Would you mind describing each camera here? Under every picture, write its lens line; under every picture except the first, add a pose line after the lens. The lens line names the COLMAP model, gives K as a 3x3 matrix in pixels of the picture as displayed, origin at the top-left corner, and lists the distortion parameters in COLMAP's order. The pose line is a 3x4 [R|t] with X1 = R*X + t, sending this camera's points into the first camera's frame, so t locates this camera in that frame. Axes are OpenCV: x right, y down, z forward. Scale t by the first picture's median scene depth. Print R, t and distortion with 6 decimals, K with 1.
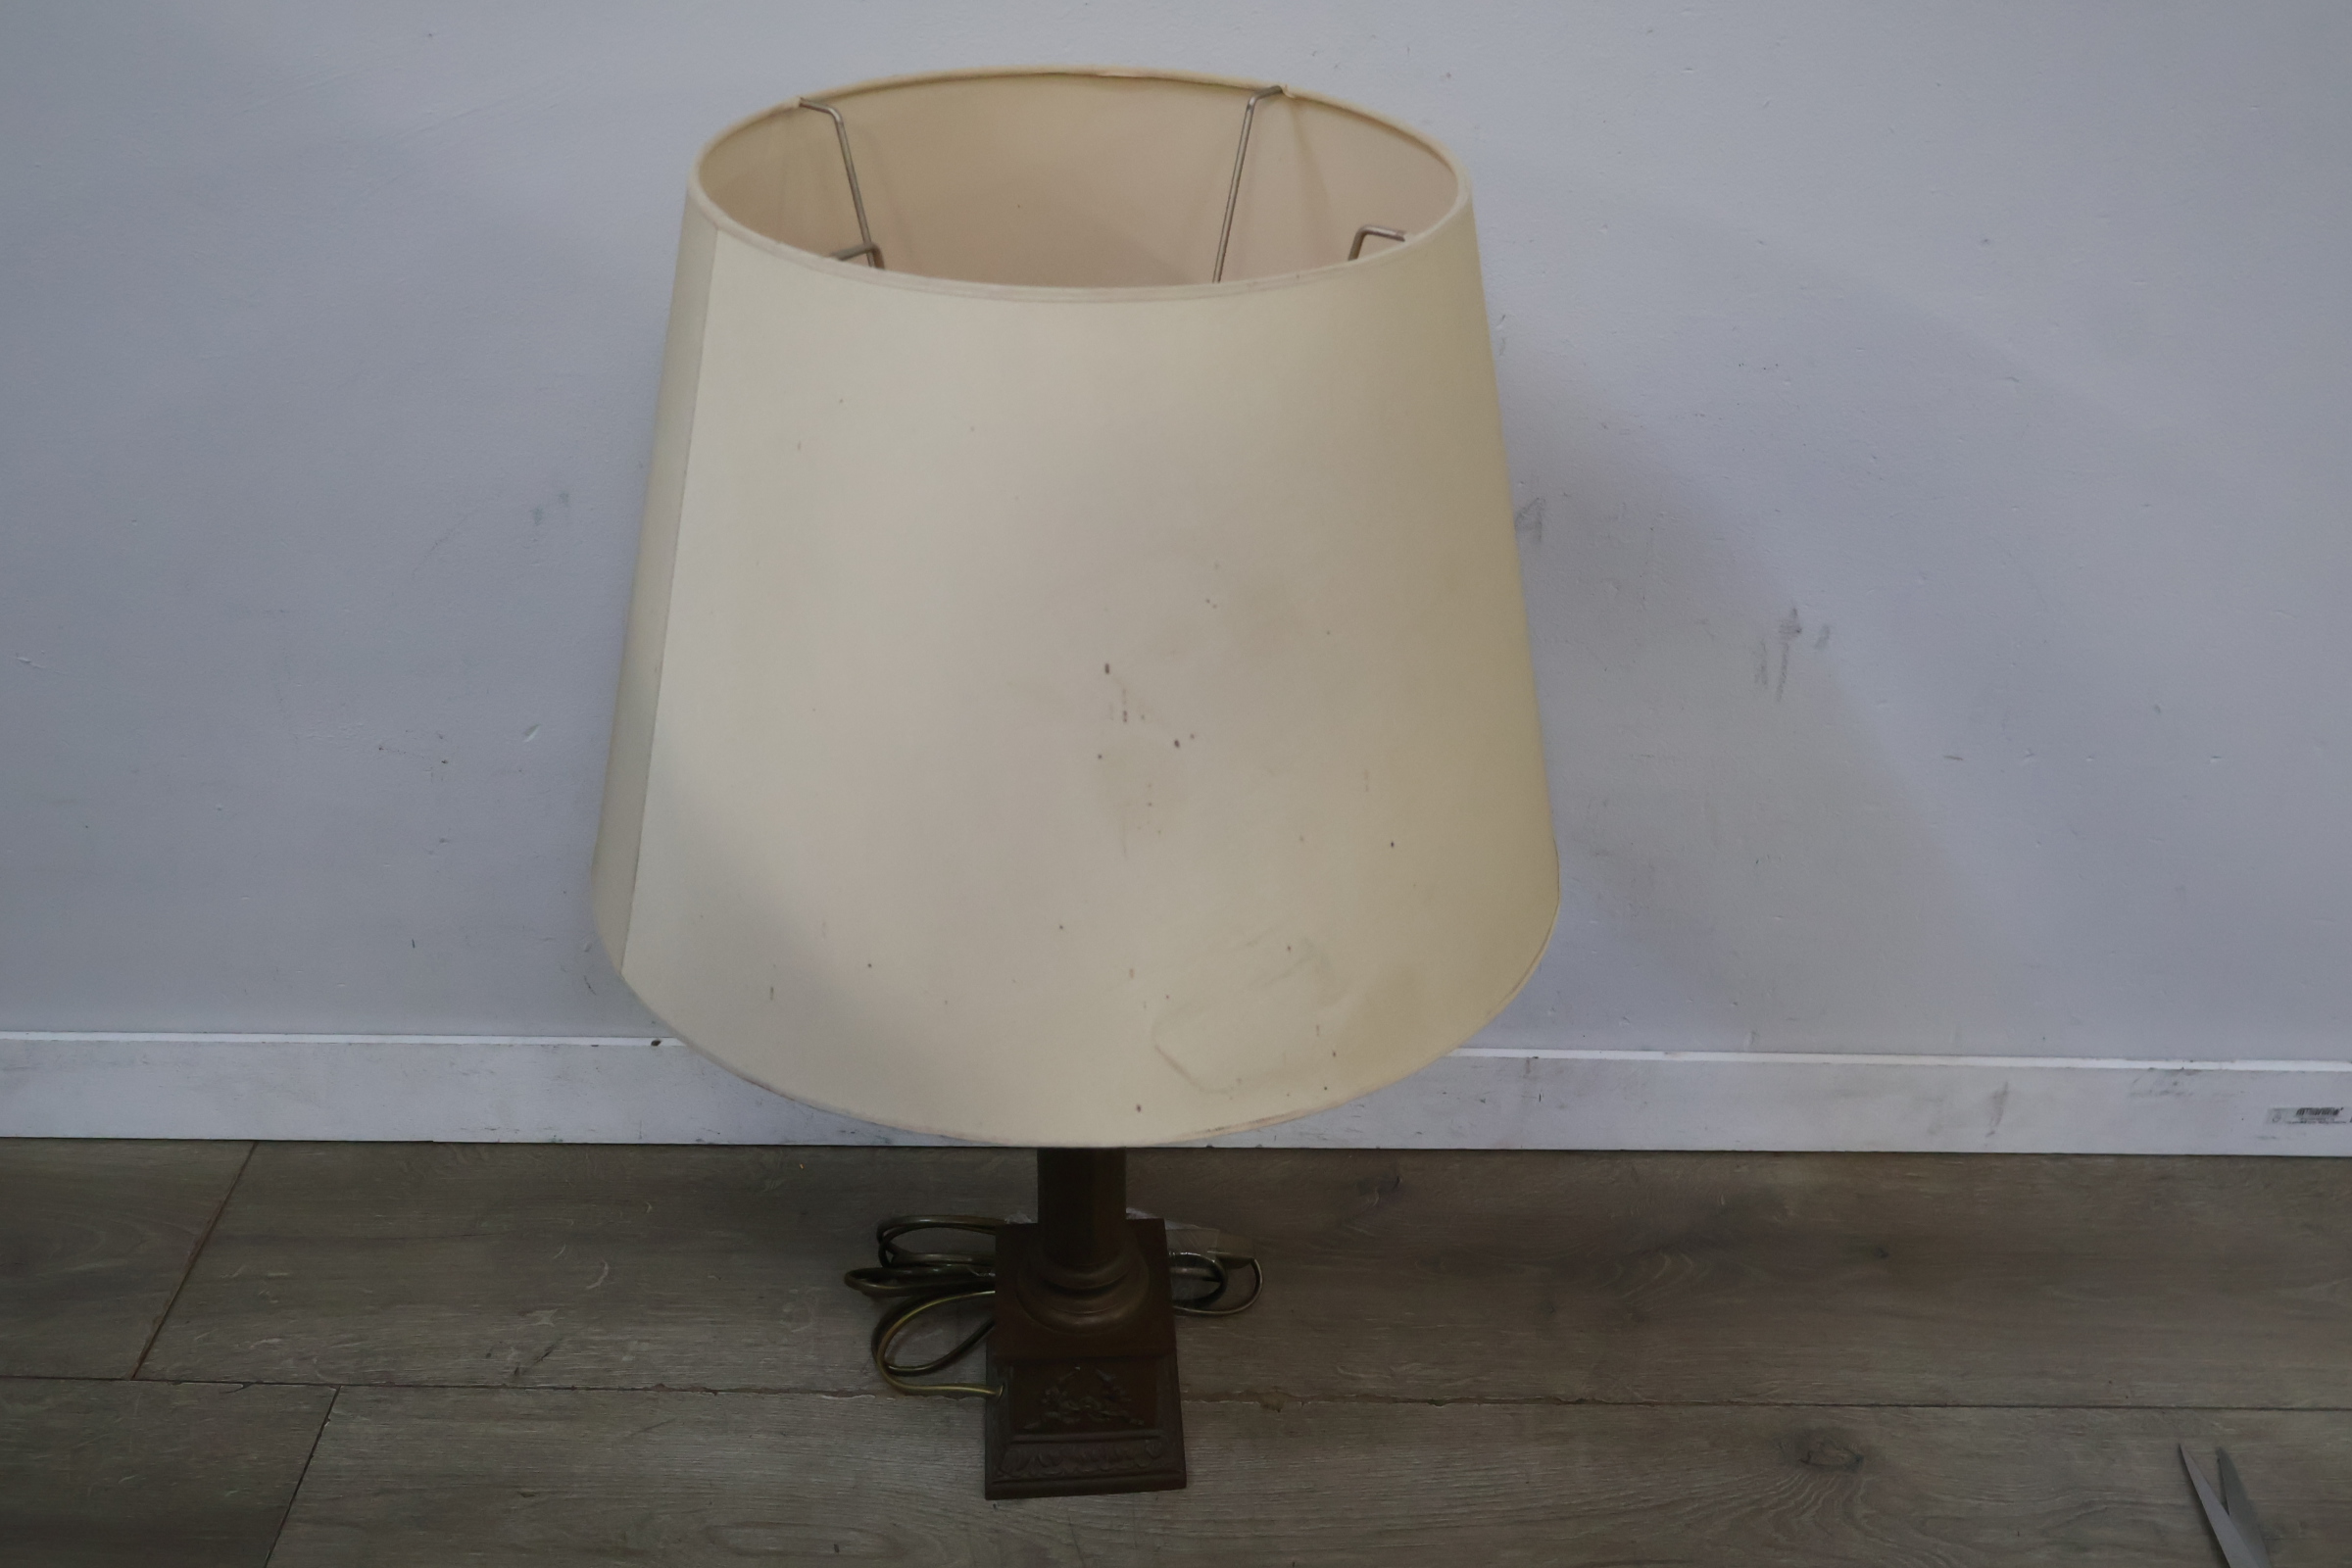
lens RADIAL K [[2226.7, 0, 1186.3], [0, 2226.7, 779.6], [0, 0, 1]] dist [0.002485, 0.000000]
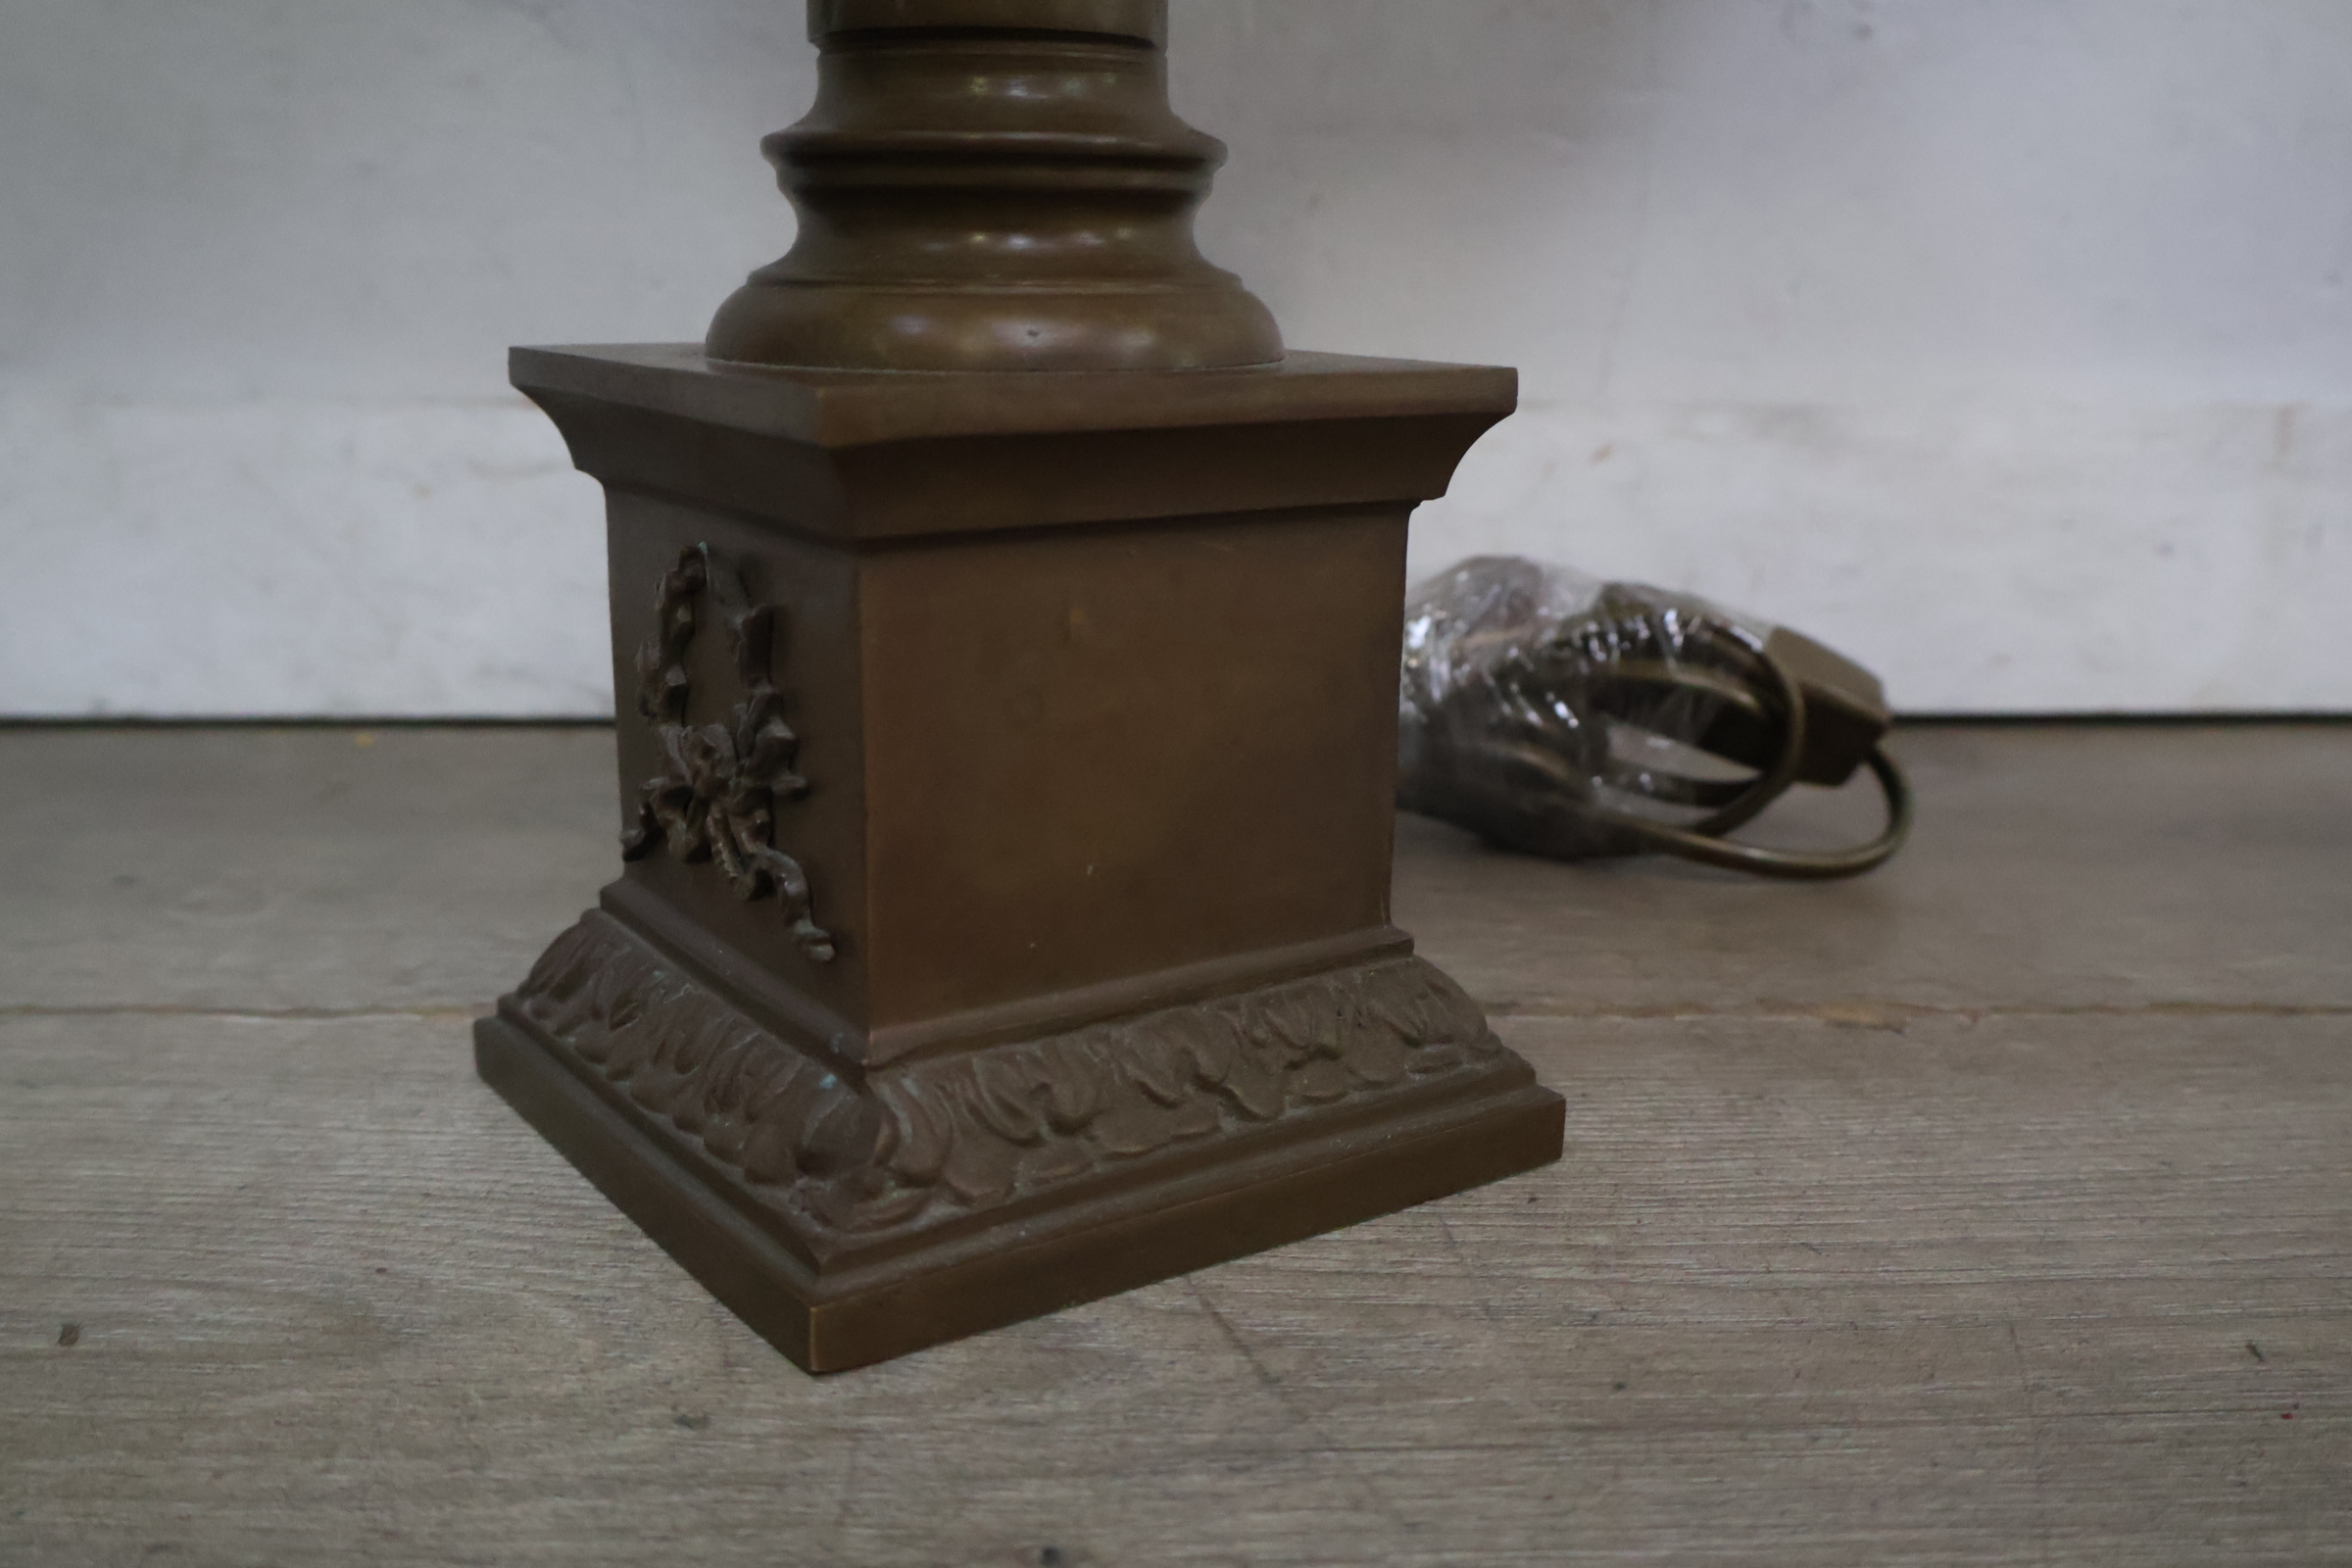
lens RADIAL K [[2226.7, 0, 1173.9], [0, 2226.7, 802.9], [0, 0, 1]] dist [0.002485, 0.000000]
pose [[0.999542, -0.019514, 0.023137, -0.054530], [0.026029, 0.944301, -0.328053, 0.351173], [-0.015447, 0.328505, 0.944376, 0.747904]]
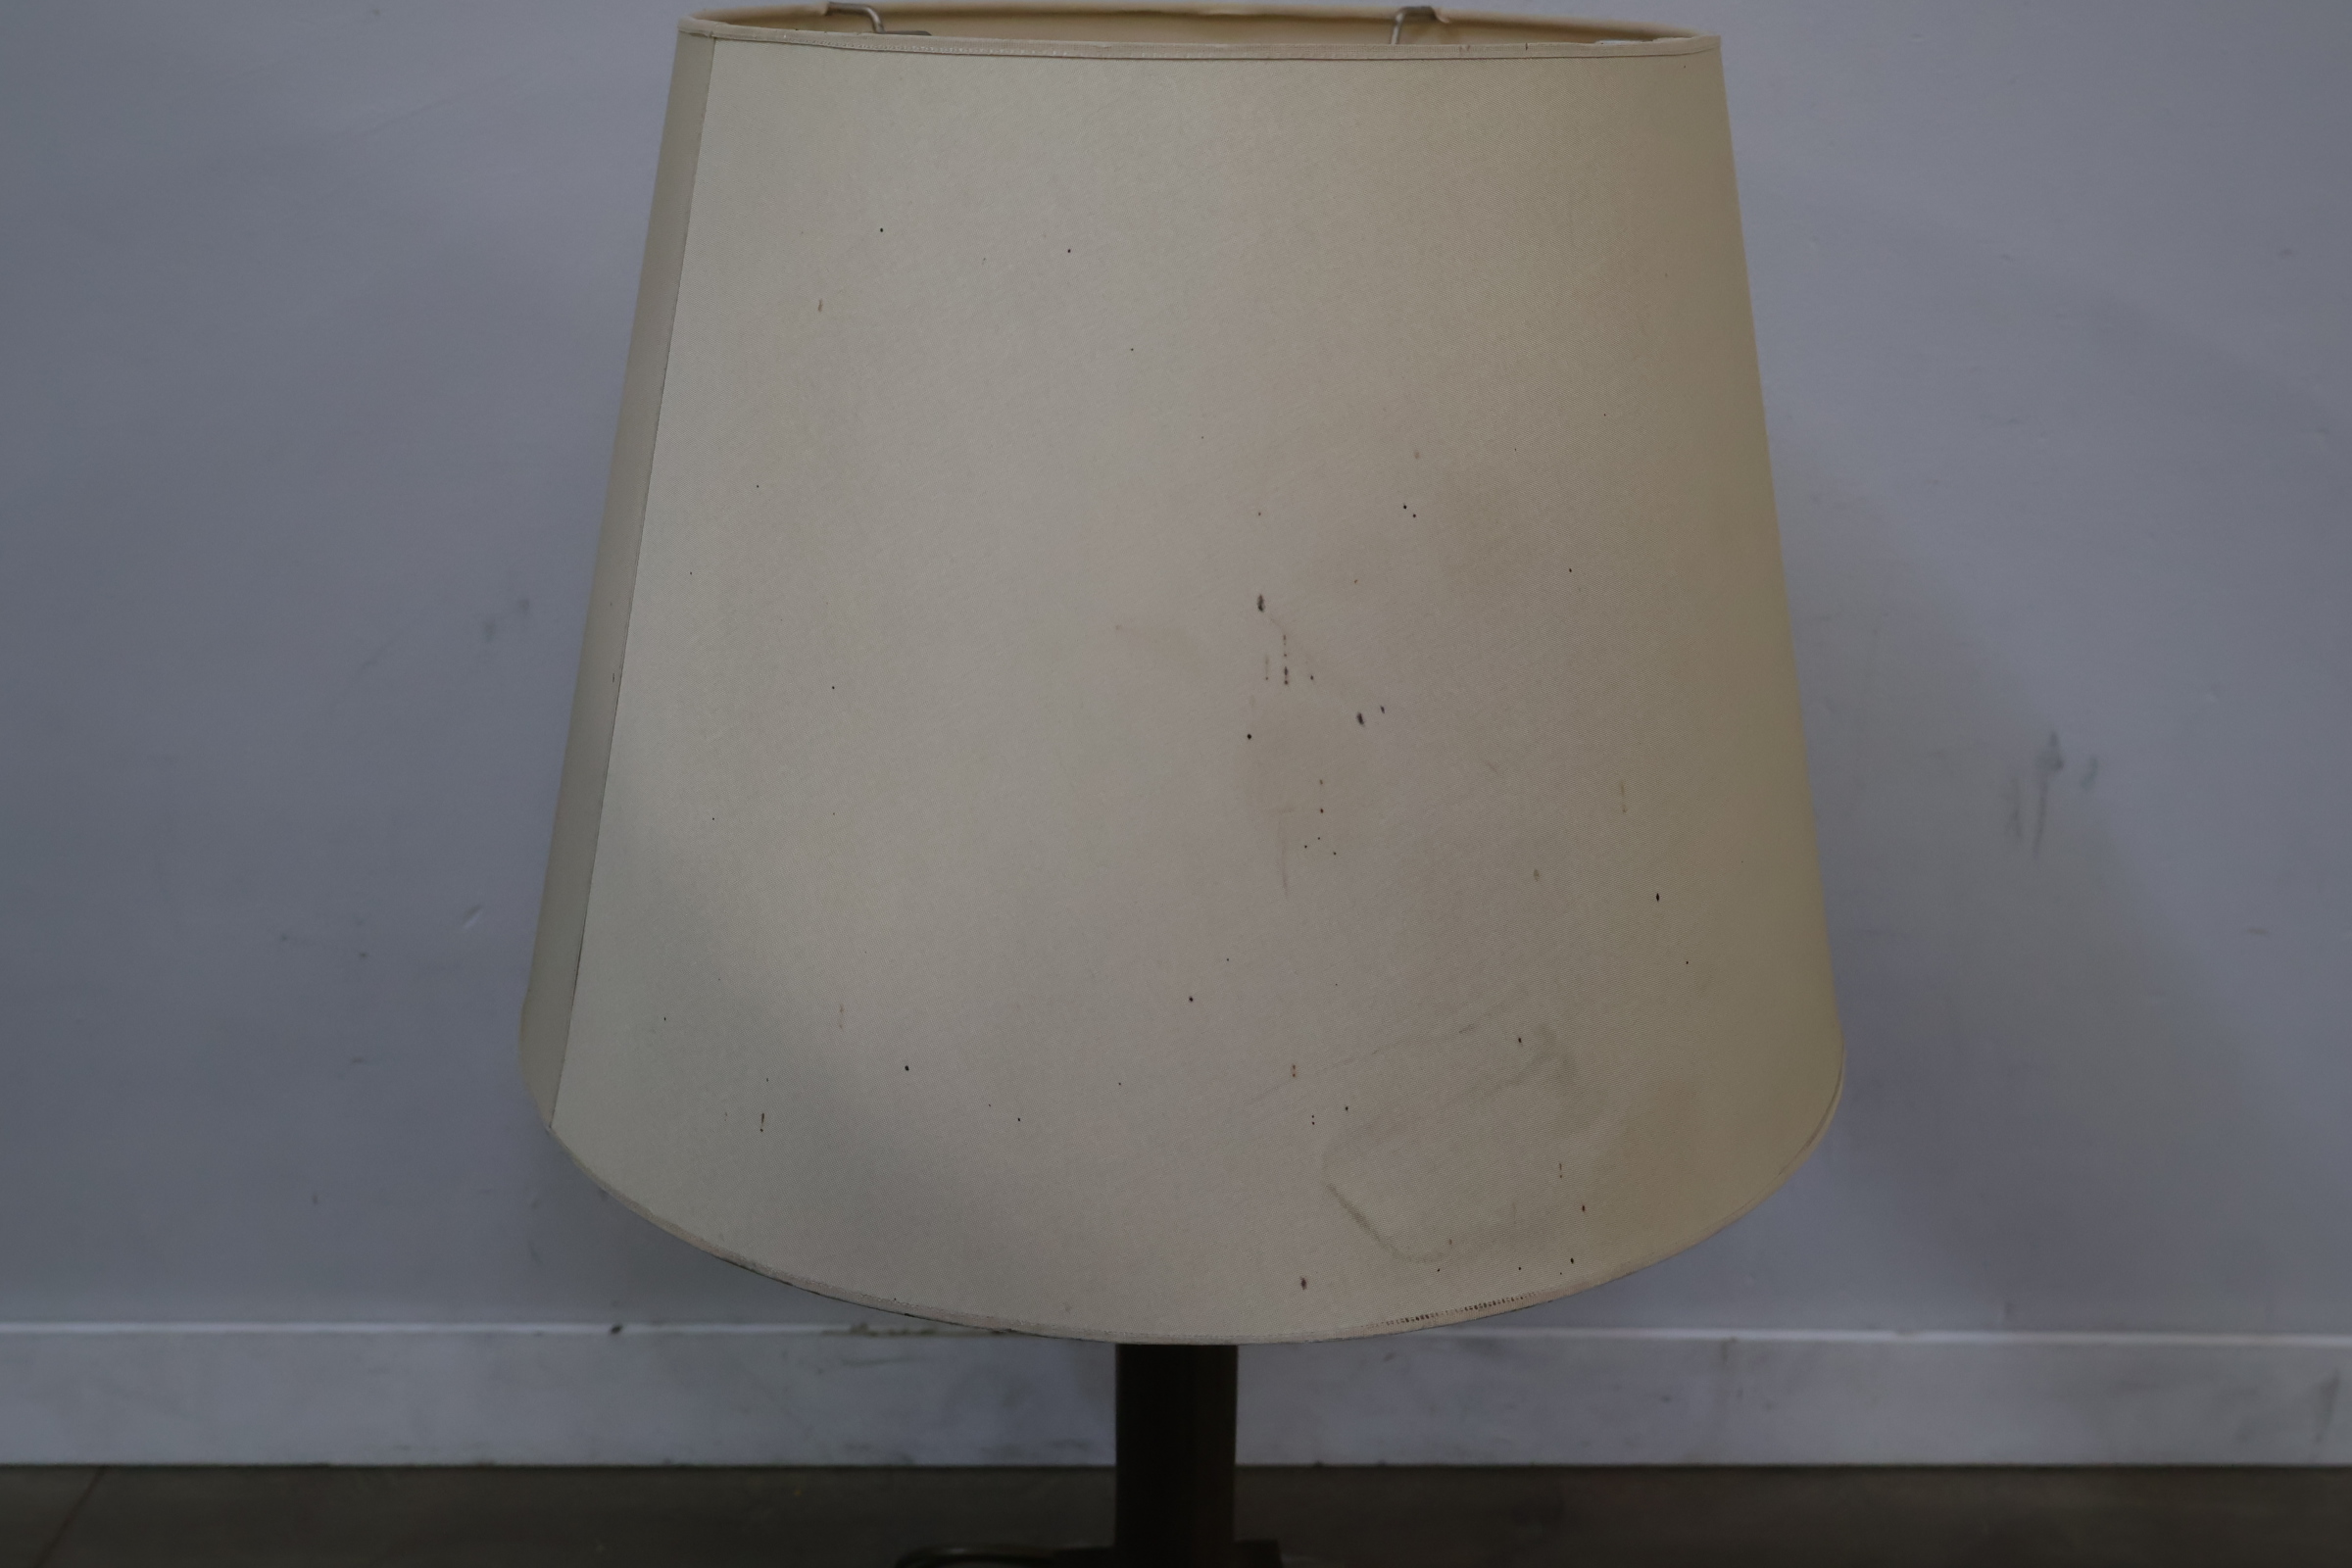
lens RADIAL K [[2226.7, 0, 1180.3], [0, 2226.7, 778.8], [0, 0, 1]] dist [0.002485, 0.000000]
pose [[0.999944, -0.009449, -0.004679, -0.037048], [0.008415, 0.982550, -0.185810, 0.084266], [0.006353, 0.185760, 0.982575, 0.214106]]
